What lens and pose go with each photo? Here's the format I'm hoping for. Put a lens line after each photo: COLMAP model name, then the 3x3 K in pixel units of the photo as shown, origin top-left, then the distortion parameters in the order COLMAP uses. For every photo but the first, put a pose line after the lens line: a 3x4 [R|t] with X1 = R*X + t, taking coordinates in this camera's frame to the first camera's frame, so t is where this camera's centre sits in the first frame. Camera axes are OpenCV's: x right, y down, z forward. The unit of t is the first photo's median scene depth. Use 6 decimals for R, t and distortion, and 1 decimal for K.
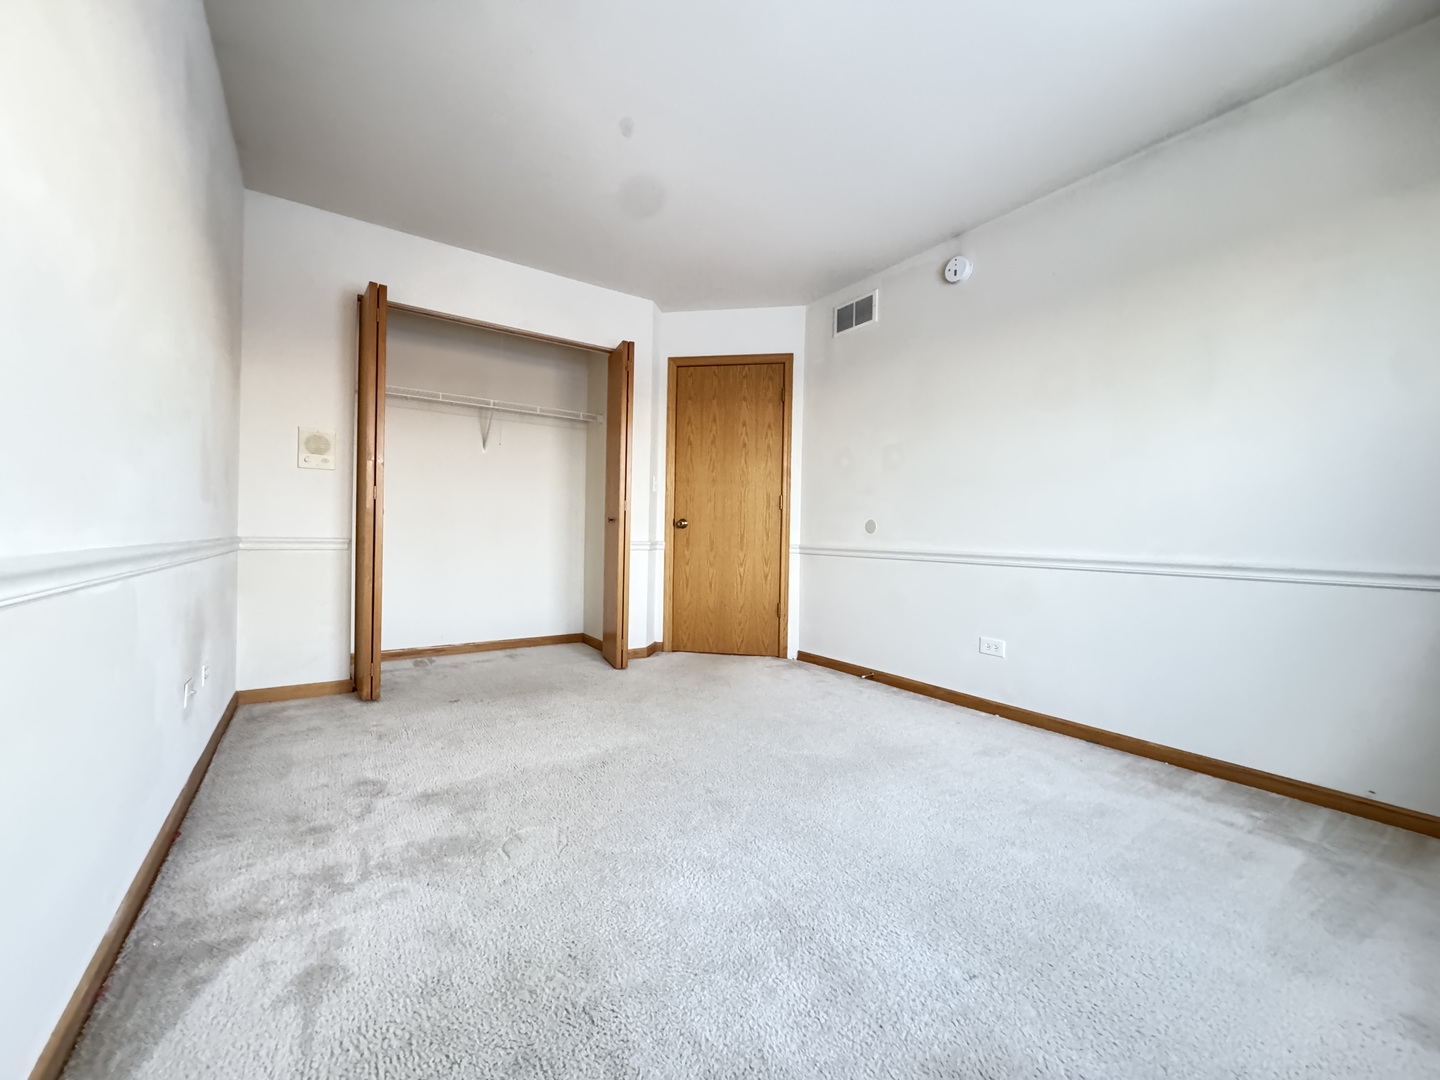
lens RADIAL K [[583.2, 0, 719.2], [0, 583.2, 538.9], [0, 0, 1]] dist [-0.000846, 0.000077]
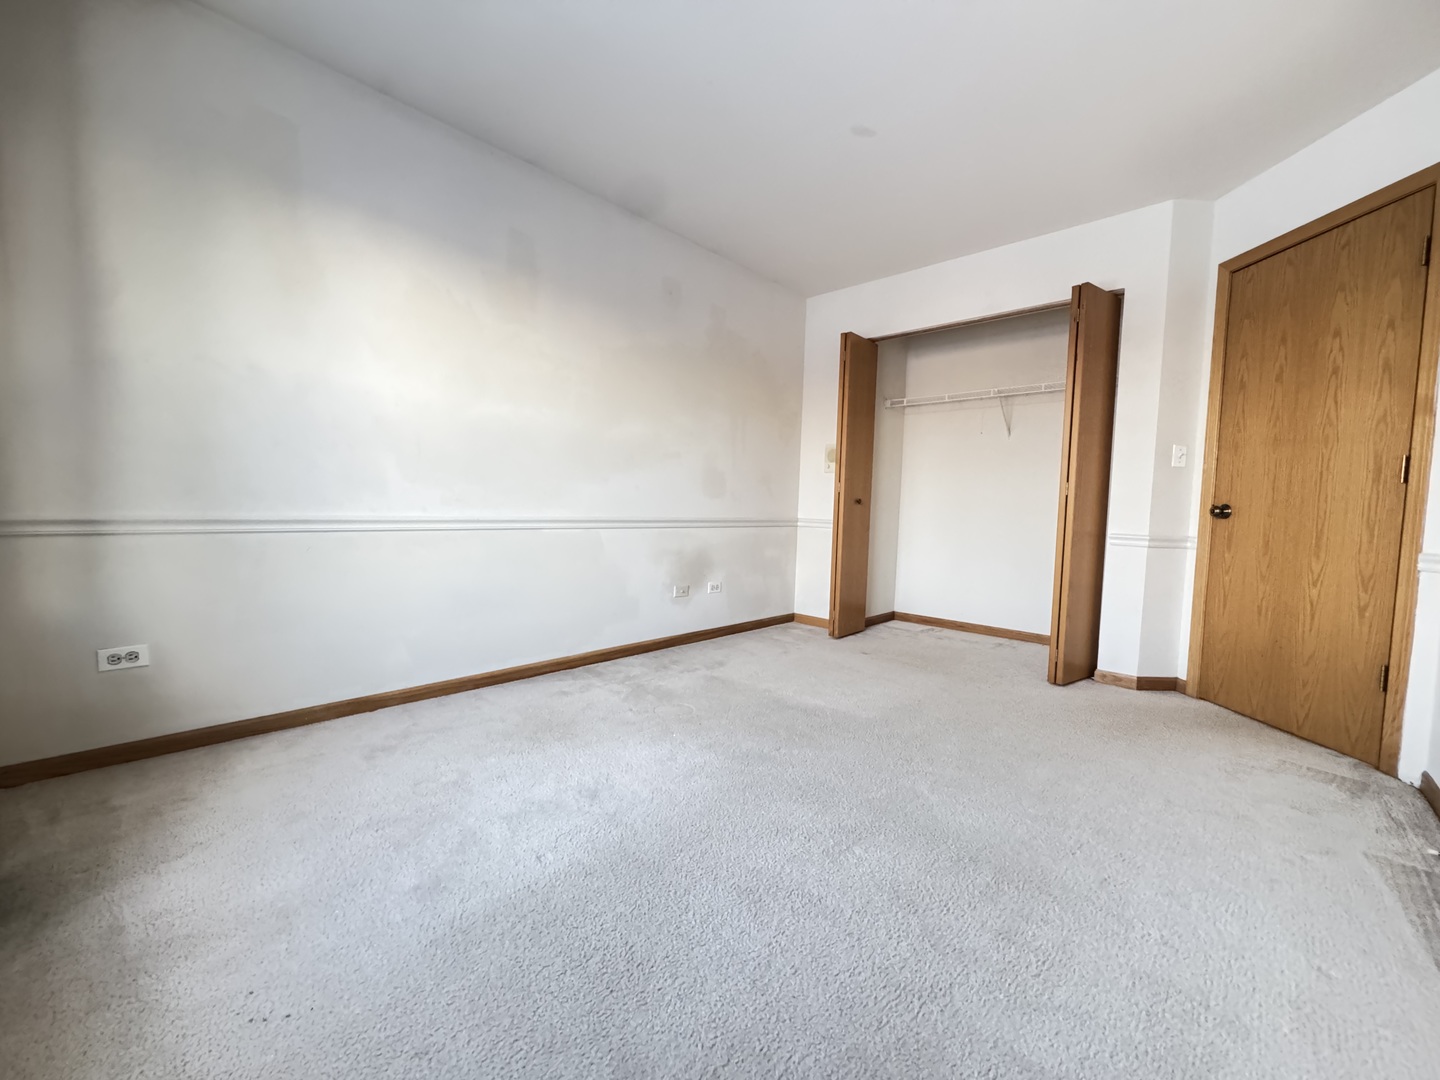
lens RADIAL K [[583.2, 0, 715.7], [0, 583.2, 539.9], [0, 0, 1]] dist [-0.000846, 0.000077]
pose [[0.188563, 0.048741, -0.980851, 0.487066], [-0.032396, 0.998533, 0.043391, -0.004110], [0.981527, 0.023594, 0.189866, 0.315872]]
